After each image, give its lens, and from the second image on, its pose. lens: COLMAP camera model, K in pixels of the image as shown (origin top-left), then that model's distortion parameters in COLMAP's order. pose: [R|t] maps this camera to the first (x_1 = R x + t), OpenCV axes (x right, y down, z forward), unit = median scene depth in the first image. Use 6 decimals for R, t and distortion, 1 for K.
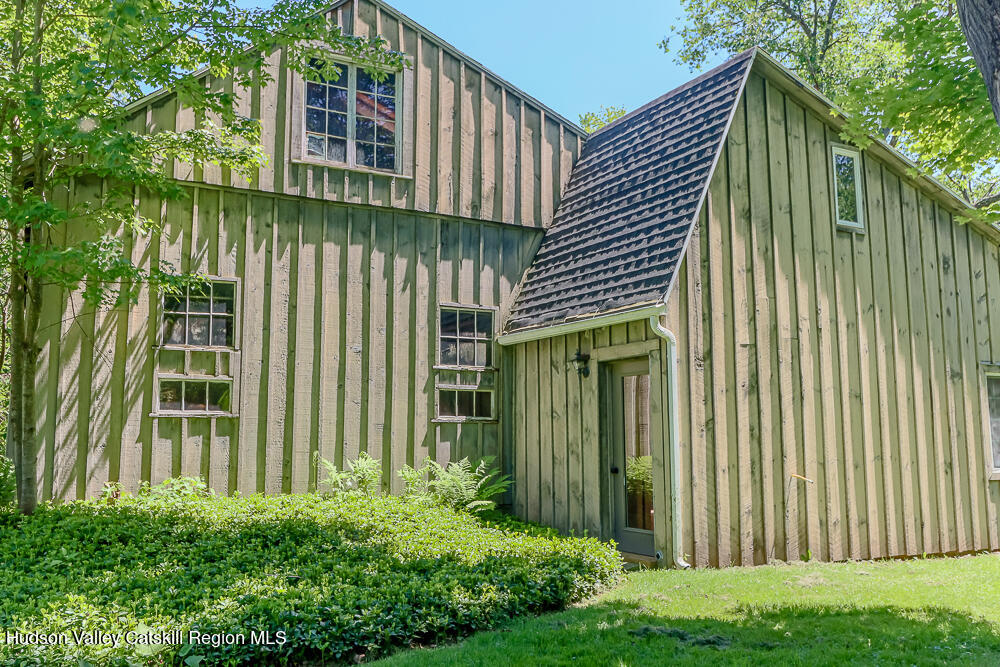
lens RADIAL K [[932.7, 0, 500.0], [0, 932.7, 333.5], [0, 0, 1]] dist [-0.001067, -0.018308]
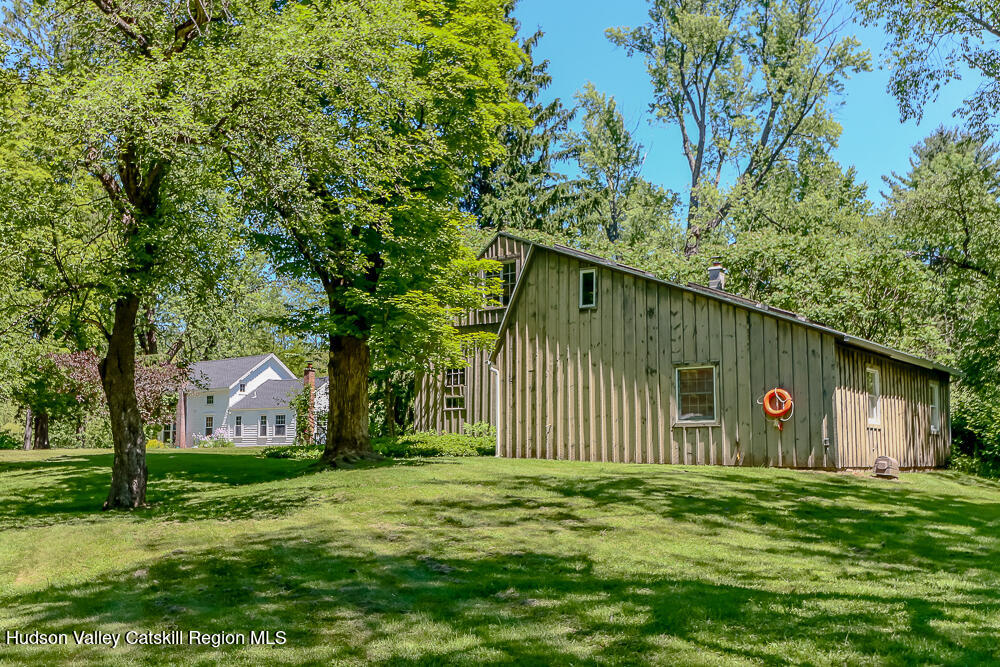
lens RADIAL K [[932.7, 0, 500.0], [0, 932.7, 333.5], [0, 0, 1]] dist [-0.001067, -0.018308]
pose [[0.452932, -0.116463, -0.883906, 2.257415], [0.118228, 0.990521, -0.069928, 0.071699], [0.883671, -0.072830, 0.462408, -0.168172]]
